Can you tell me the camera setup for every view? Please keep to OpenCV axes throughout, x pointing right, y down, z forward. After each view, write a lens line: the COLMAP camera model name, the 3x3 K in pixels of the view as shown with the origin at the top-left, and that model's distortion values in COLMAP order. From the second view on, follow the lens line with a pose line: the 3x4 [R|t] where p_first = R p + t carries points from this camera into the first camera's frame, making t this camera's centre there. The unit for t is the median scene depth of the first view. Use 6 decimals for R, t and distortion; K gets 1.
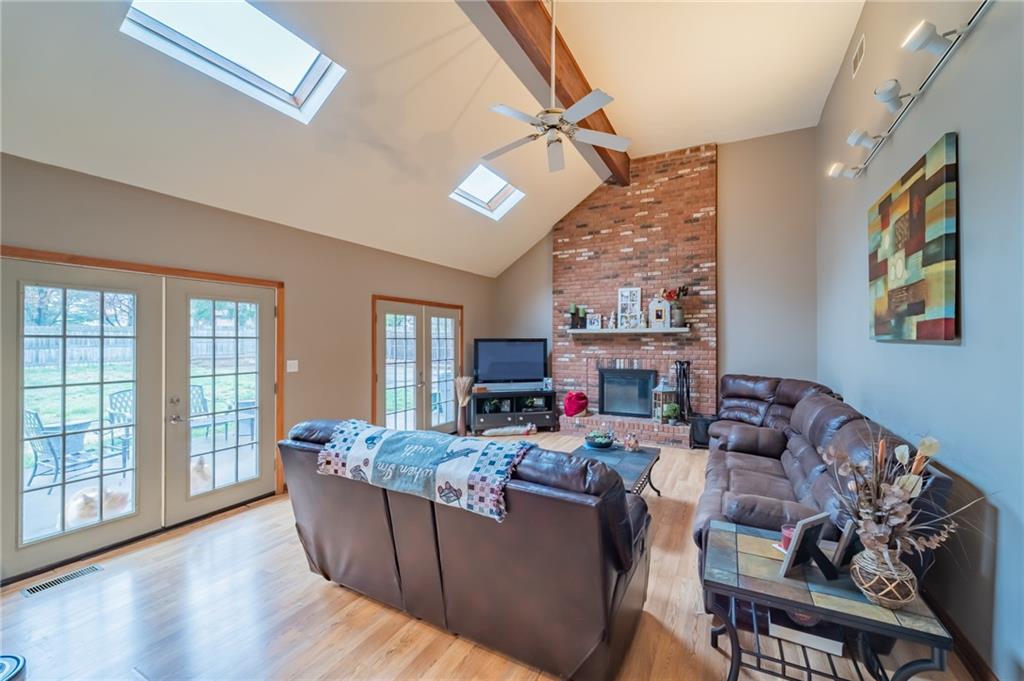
lens RADIAL K [[411.1, 0, 512.0], [0, 411.1, 340.5], [0, 0, 1]] dist [0.002364, 0.000213]
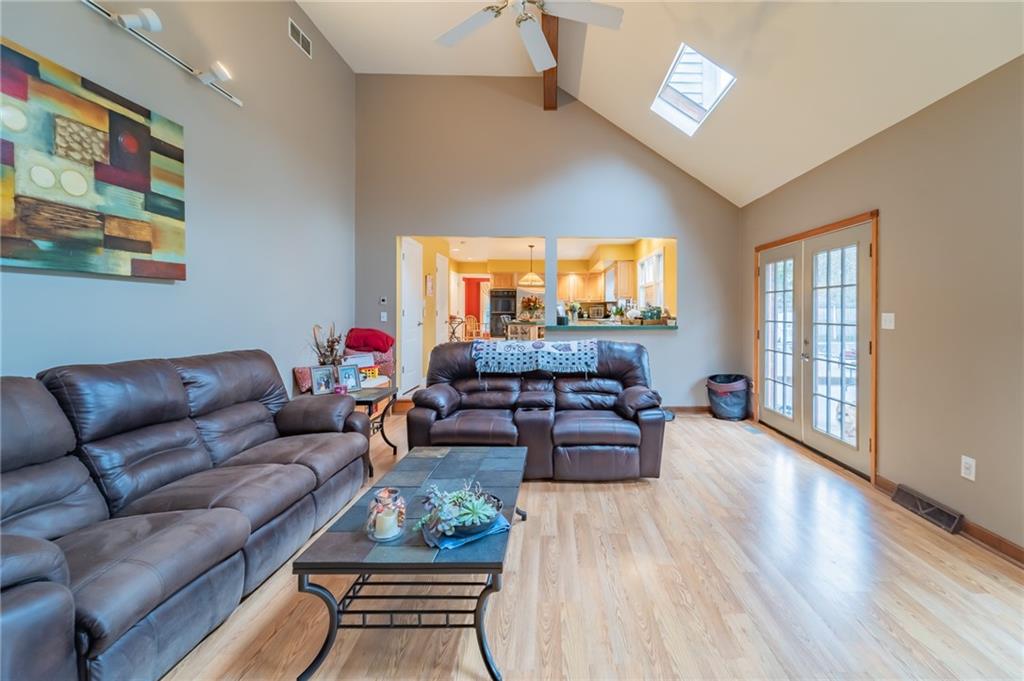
lens RADIAL K [[416.7, 0, 562.7], [0, 416.7, 311.1], [0, 0, 1]] dist [0.000339, 0.000015]
pose [[-0.873552, -0.001255, -0.486730, 0.205538], [-0.001865, 0.999998, 0.000769, 0.029870], [0.486728, 0.001579, -0.873552, 0.893476]]
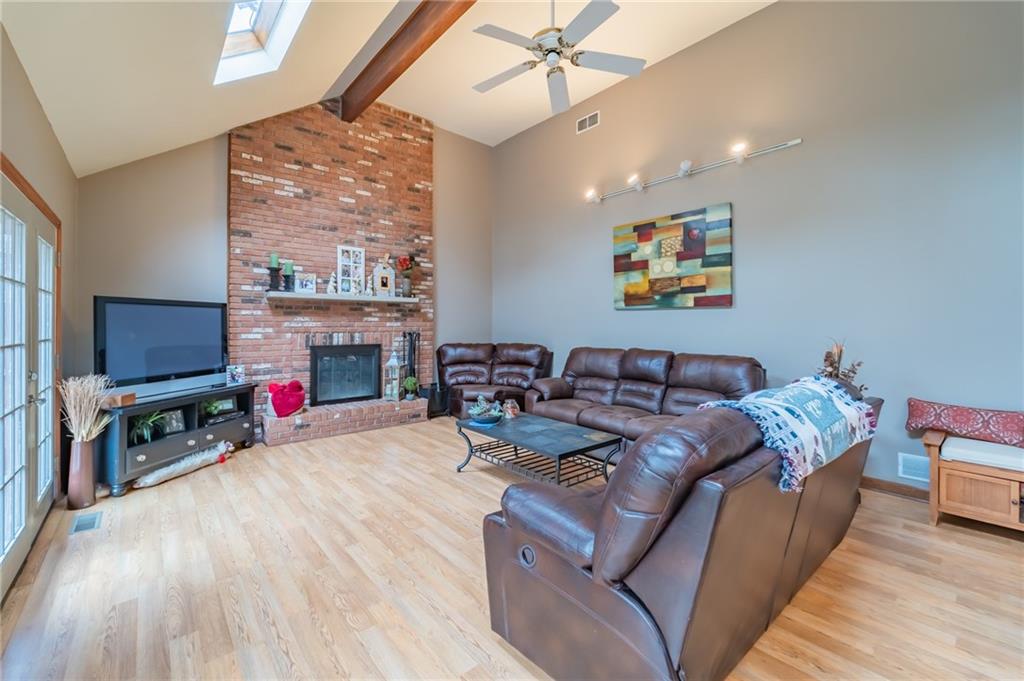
lens RADIAL K [[423.1, 0, 512.1], [0, 423.1, 324.5], [0, 0, 1]] dist [0.001286, 0.000036]
pose [[0.361297, 0.002669, 0.932447, -0.399638], [-0.002196, 0.999996, -0.002011, 0.030539], [-0.932448, -0.001321, 0.361301, 0.395873]]
